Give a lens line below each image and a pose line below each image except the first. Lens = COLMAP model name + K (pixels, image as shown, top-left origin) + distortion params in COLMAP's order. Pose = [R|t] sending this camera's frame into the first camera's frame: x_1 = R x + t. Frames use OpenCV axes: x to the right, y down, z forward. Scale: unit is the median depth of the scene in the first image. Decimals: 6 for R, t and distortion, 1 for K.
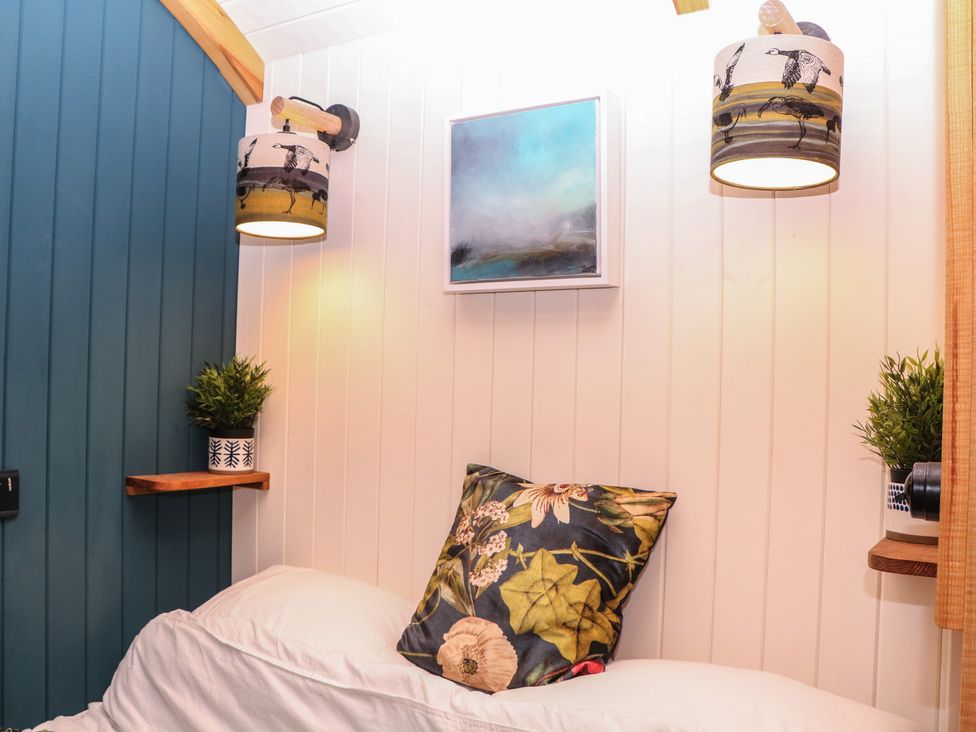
lens RADIAL K [[901.9, 0, 476.2], [0, 901.9, 372.9], [0, 0, 1]] dist [-0.118871, 0.000000]
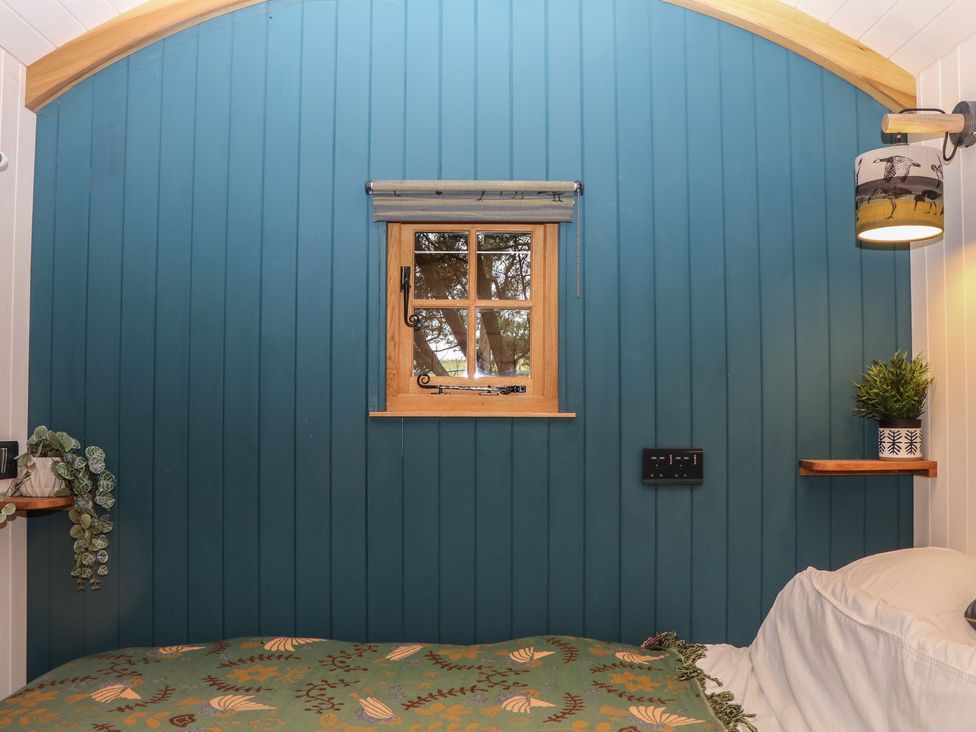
lens RADIAL K [[936.0, 0, 470.5], [0, 936.0, 381.5], [0, 0, 1]] dist [-0.088382, 0.000000]
pose [[0.549907, -0.052934, -0.833547, 0.432669], [0.029046, 0.998598, -0.044254, 0.057779], [0.834721, 0.000124, 0.550673, -0.061533]]
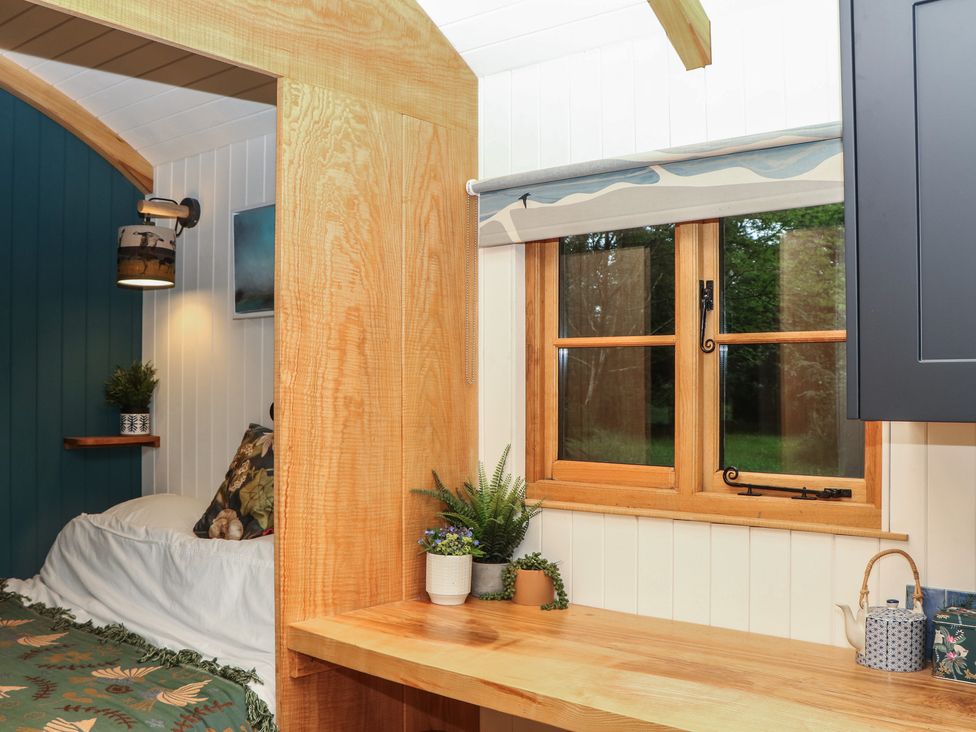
lens RADIAL K [[936.0, 0, 429.9], [0, 936.0, 376.5], [0, 0, 1]] dist [-0.088382, 0.000000]
pose [[0.987941, -0.024736, -0.152840, 0.559831], [0.025301, 0.999678, 0.001750, 0.020711], [0.152747, -0.005596, 0.988249, -0.602217]]
